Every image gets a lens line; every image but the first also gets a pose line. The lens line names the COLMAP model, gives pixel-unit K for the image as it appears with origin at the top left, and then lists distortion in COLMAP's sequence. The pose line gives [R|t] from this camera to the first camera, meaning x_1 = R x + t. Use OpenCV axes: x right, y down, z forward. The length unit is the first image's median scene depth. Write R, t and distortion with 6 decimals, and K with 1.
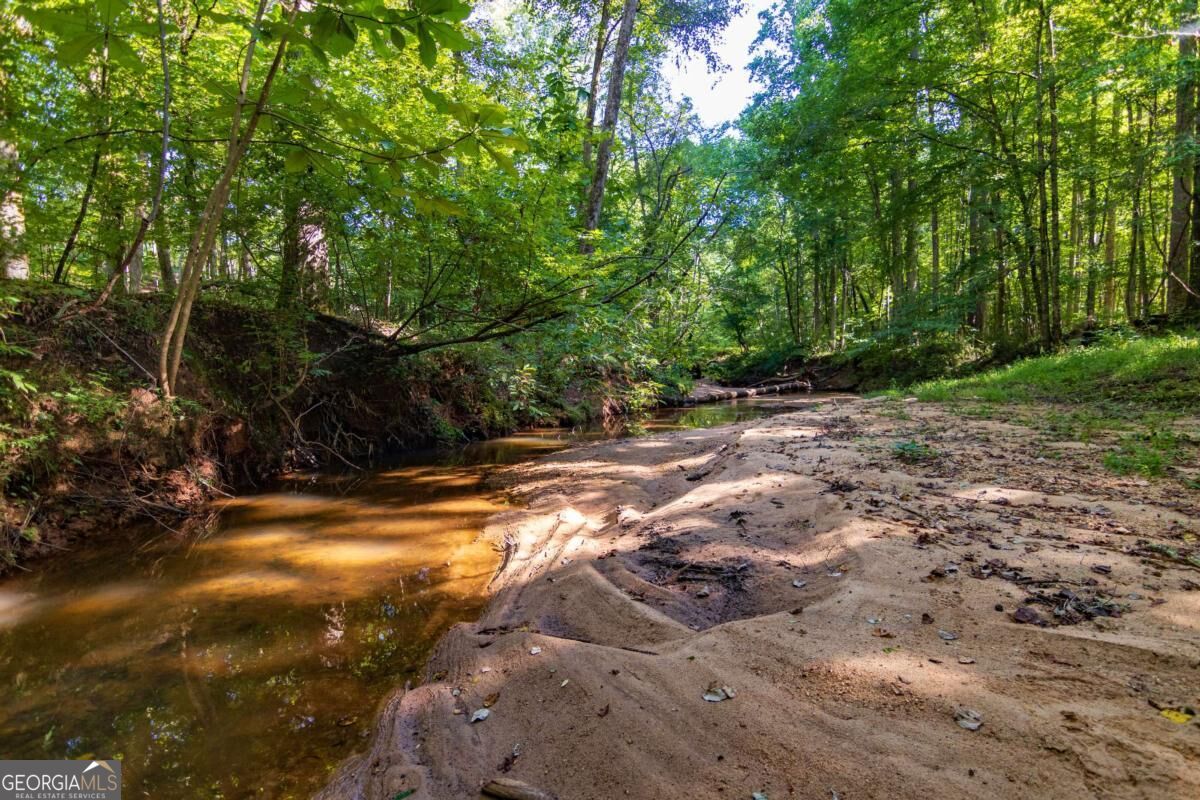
lens RADIAL K [[592.9, 0, 605.4], [0, 592.9, 378.0], [0, 0, 1]] dist [0.001590, 0.000809]
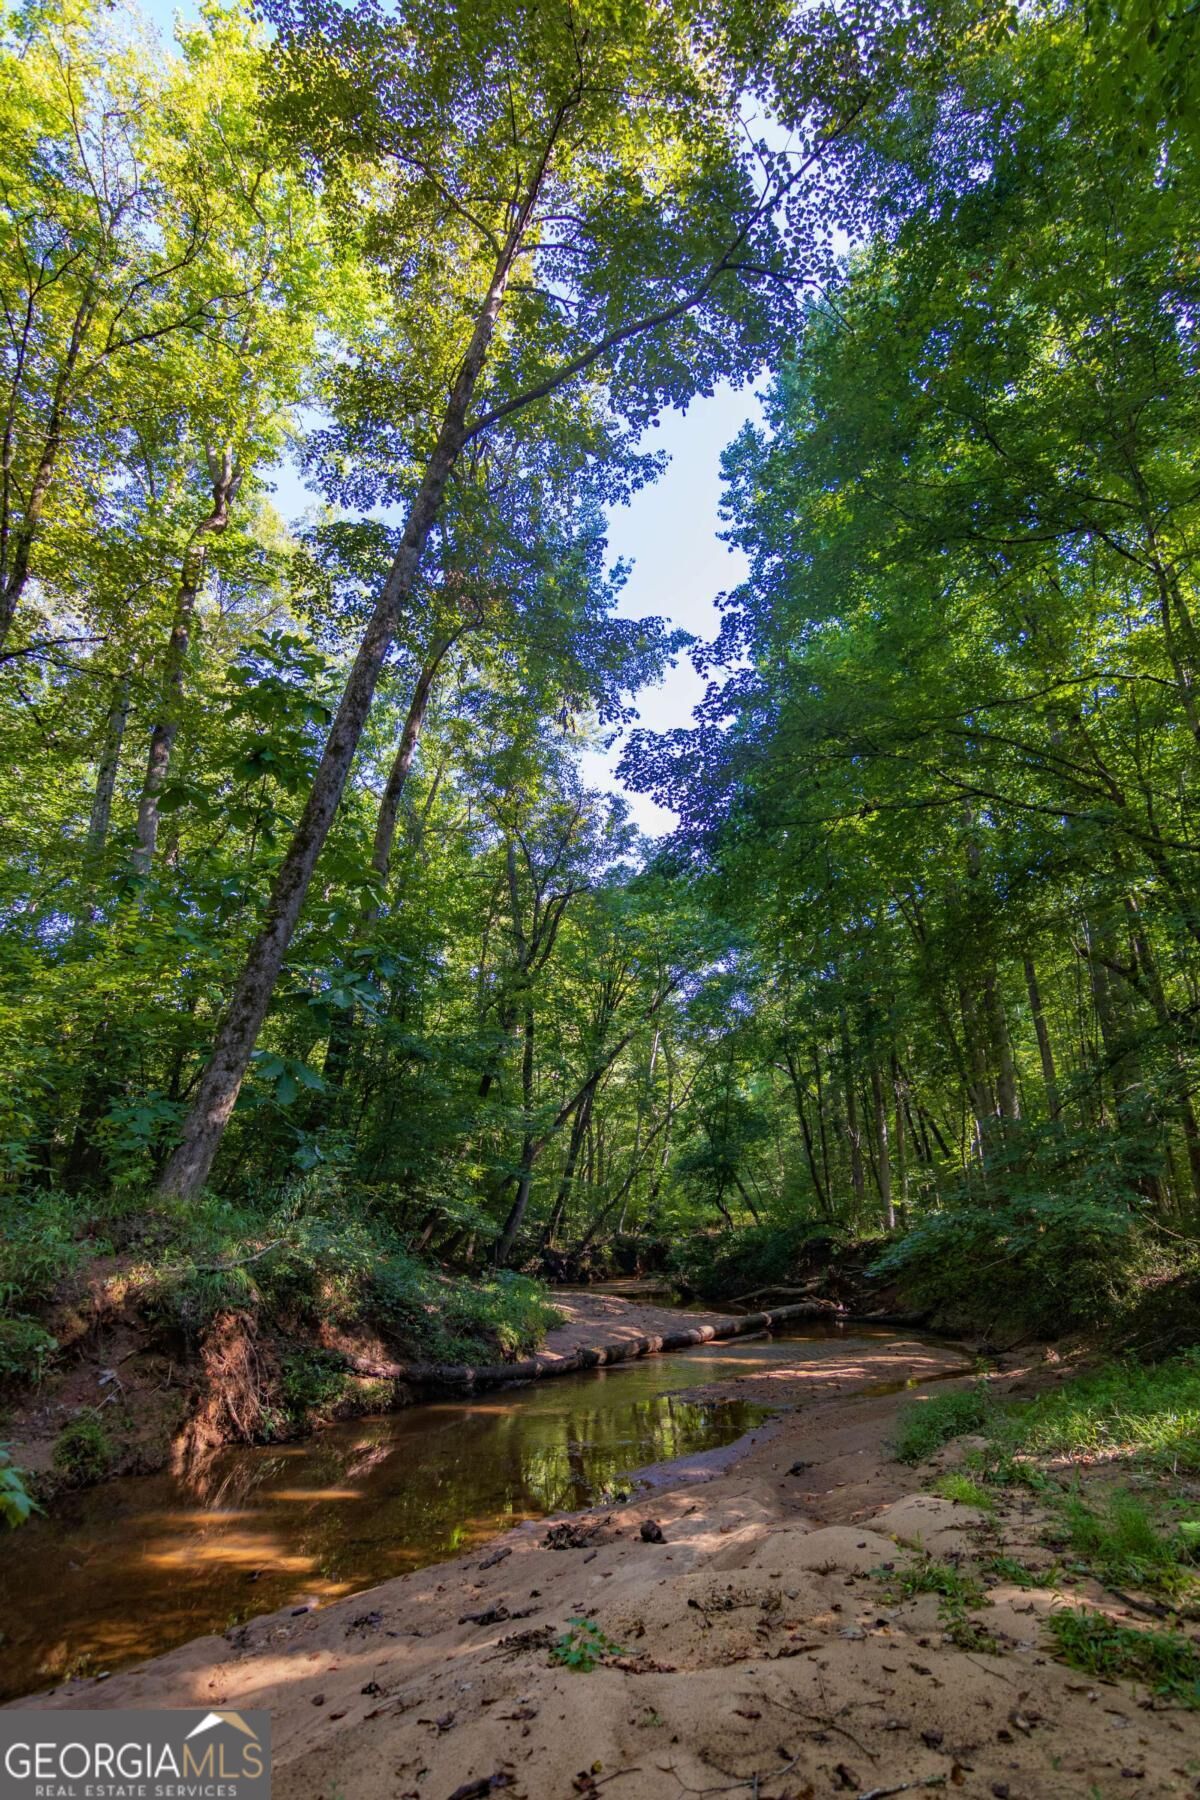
lens RADIAL K [[889.4, 0, 600.0], [0, 889.4, 900.0], [0, 0, 1]] dist [0.001590, 0.000809]
pose [[0.998968, 0.030462, 0.033690, 0.099336], [-0.015810, 0.928571, -0.370817, -0.023332], [-0.042579, 0.369902, 0.928095, 0.176259]]
